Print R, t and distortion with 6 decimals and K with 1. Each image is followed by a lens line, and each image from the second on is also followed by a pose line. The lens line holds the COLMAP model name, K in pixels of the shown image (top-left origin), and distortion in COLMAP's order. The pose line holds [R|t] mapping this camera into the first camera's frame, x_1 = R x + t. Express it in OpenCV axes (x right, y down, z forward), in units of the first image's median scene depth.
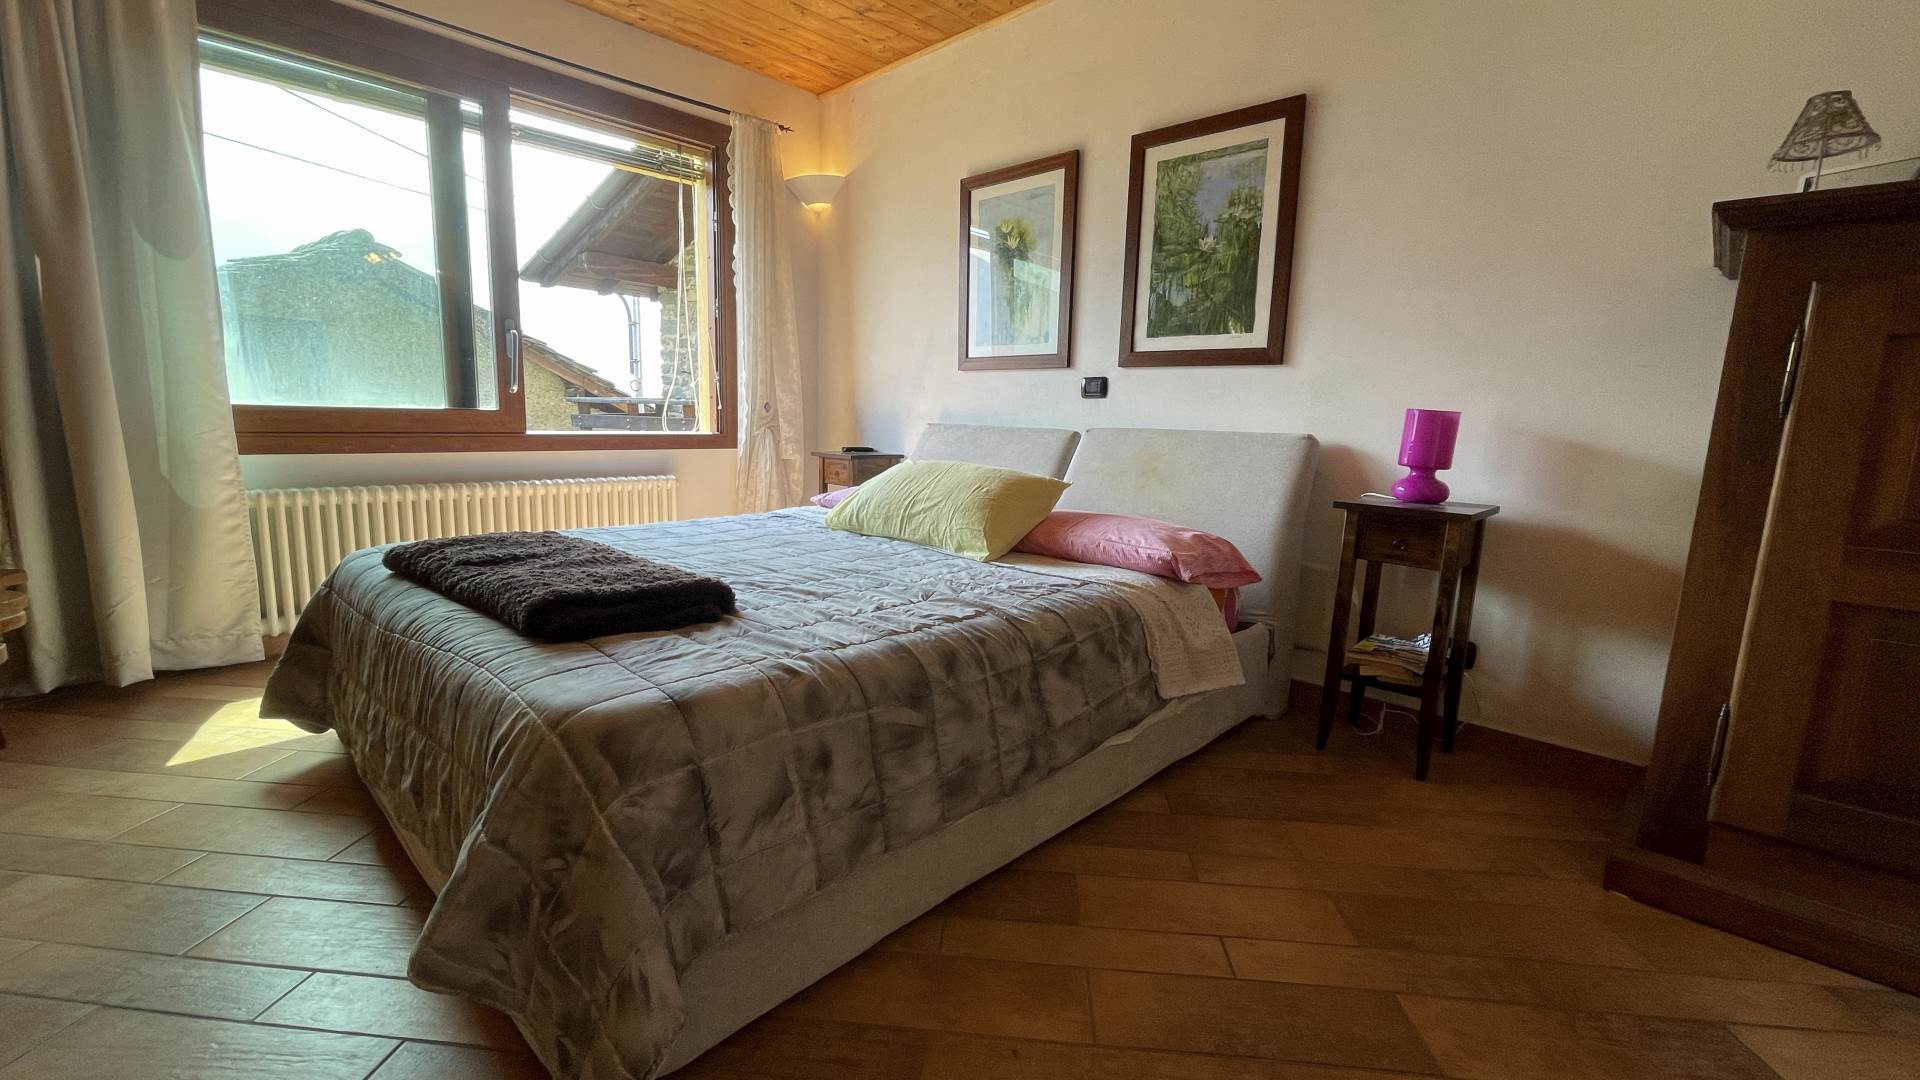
lens RADIAL K [[770.3, 0, 958.1], [0, 770.3, 530.5], [0, 0, 1]] dist [-0.008450, 0.005544]
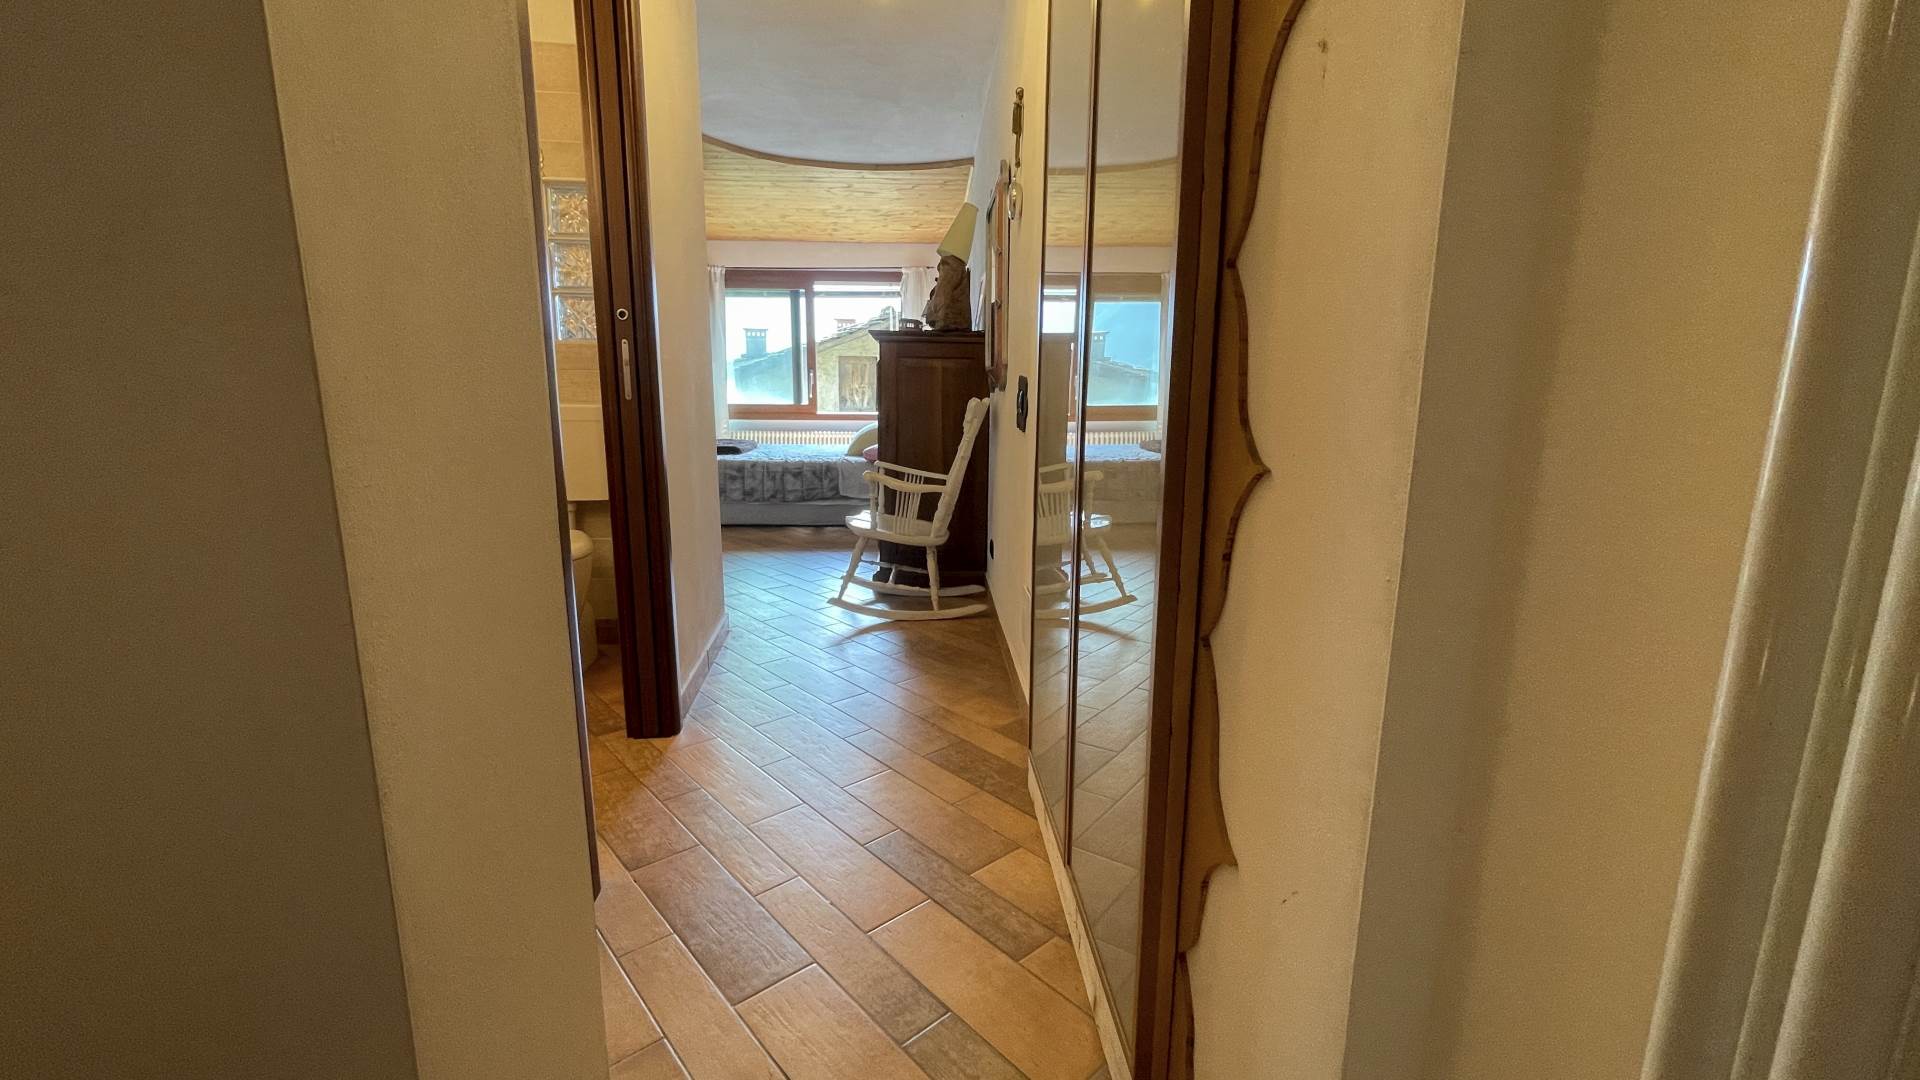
lens RADIAL K [[774.6, 0, 953.2], [0, 774.6, 534.6], [0, 0, 1]] dist [-0.002733, -0.000198]
pose [[0.729146, 0.103225, -0.676529, 2.044363], [-0.092212, 0.994363, 0.052336, 0.128223], [0.678117, 0.024224, 0.734554, -0.738749]]
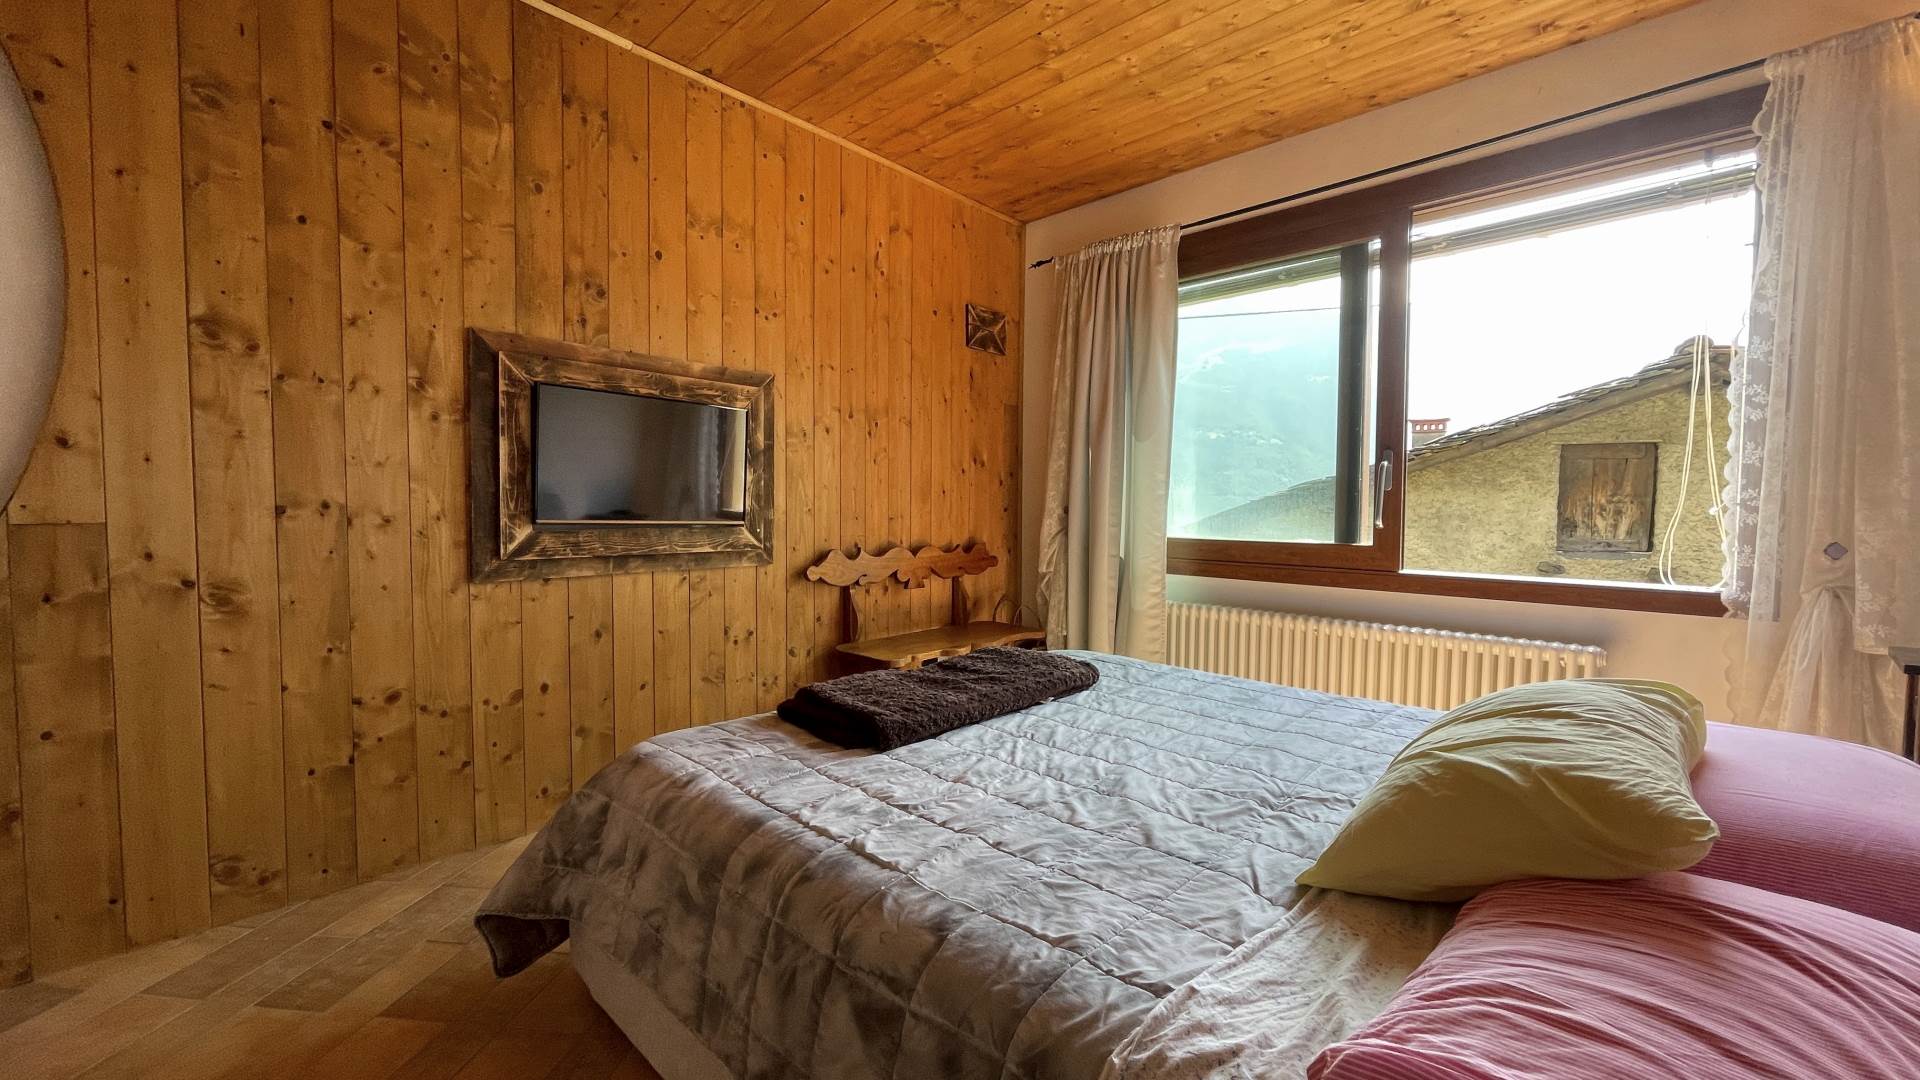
lens RADIAL K [[779.0, 0, 960.0], [0, 779.0, 540.0], [0, 0, 1]] dist [-0.000435, -0.000051]
pose [[-0.015217, 0.019921, -0.999686, 0.476489], [-0.158345, 0.987137, 0.022081, -0.137566], [0.987267, 0.158631, -0.011867, 0.668204]]
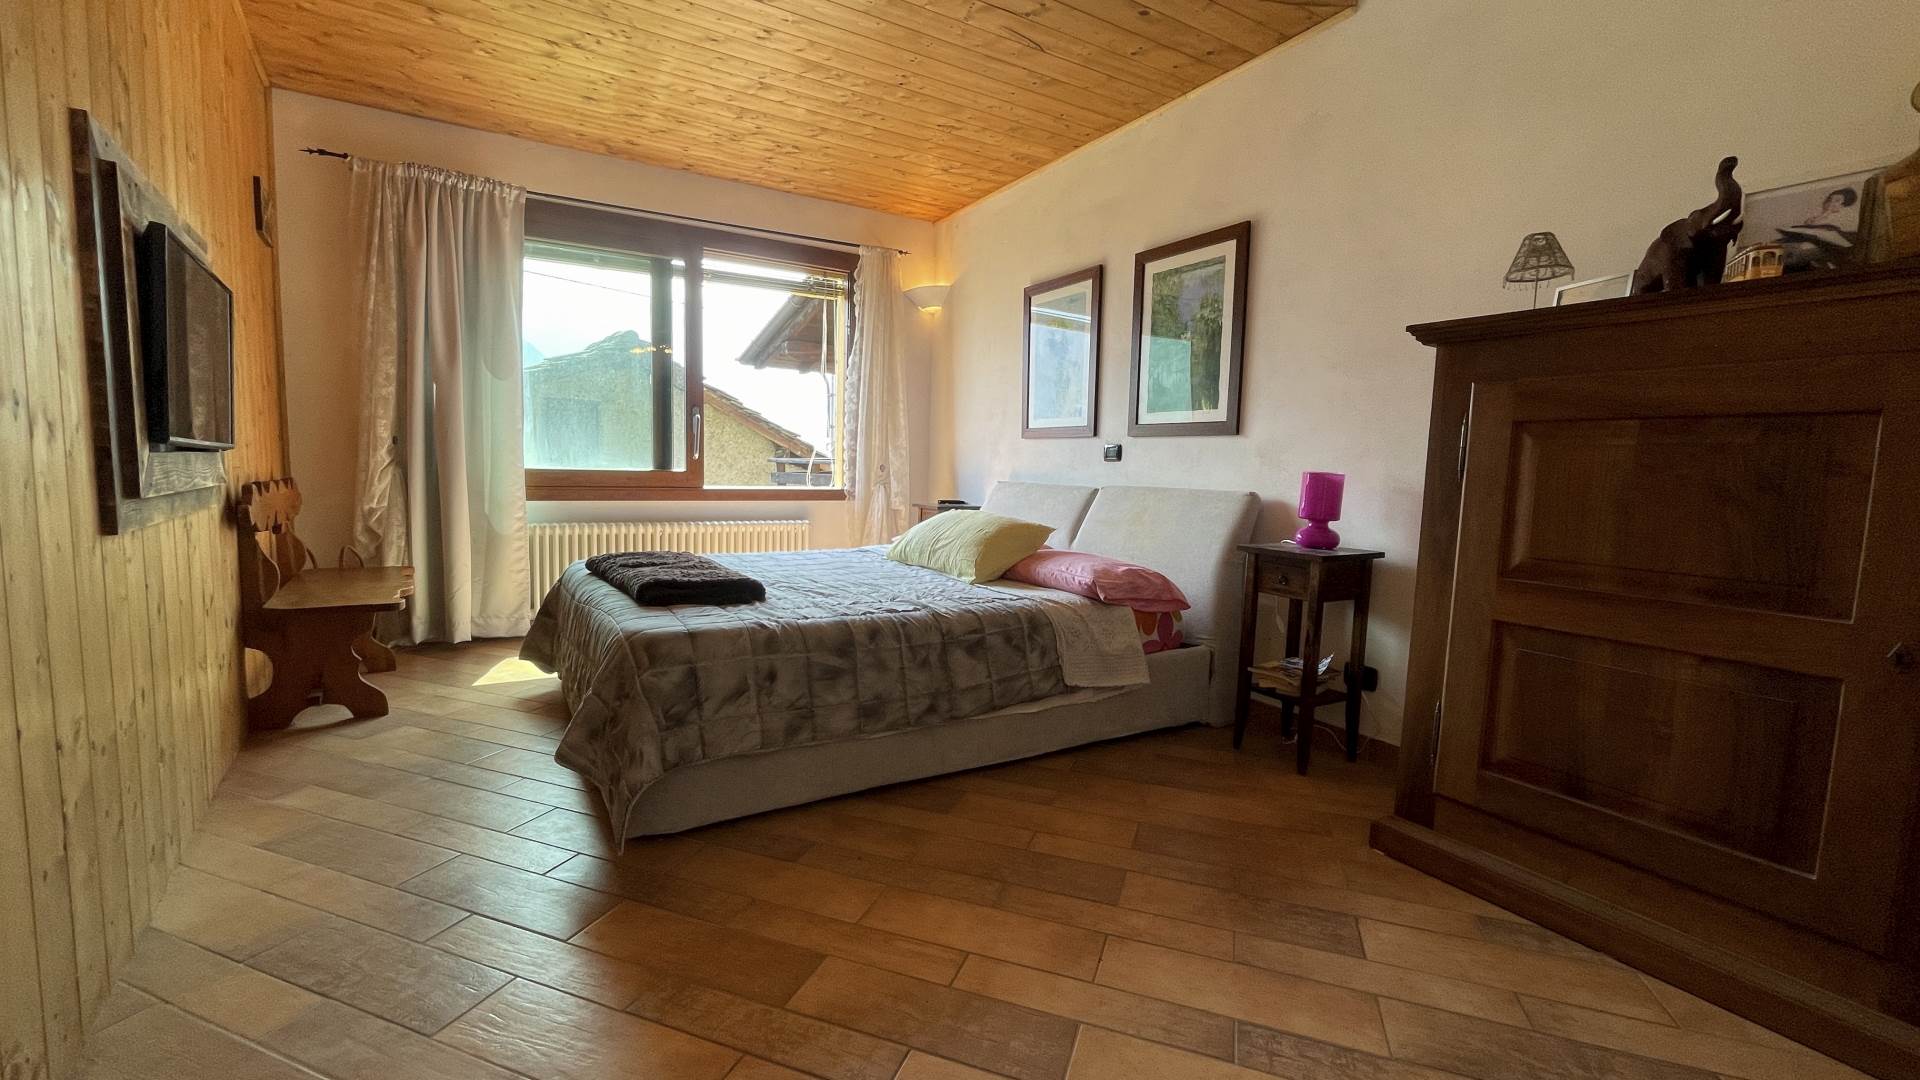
lens RADIAL K [[761.6, 0, 961.4], [0, 761.6, 534.9], [0, 0, 1]] dist [-0.000498, -0.000060]
pose [[0.967687, 0.020543, -0.251317, 0.313944], [-0.036967, 0.997465, -0.060806, 0.032707], [0.249430, 0.068131, 0.965993, -0.271259]]
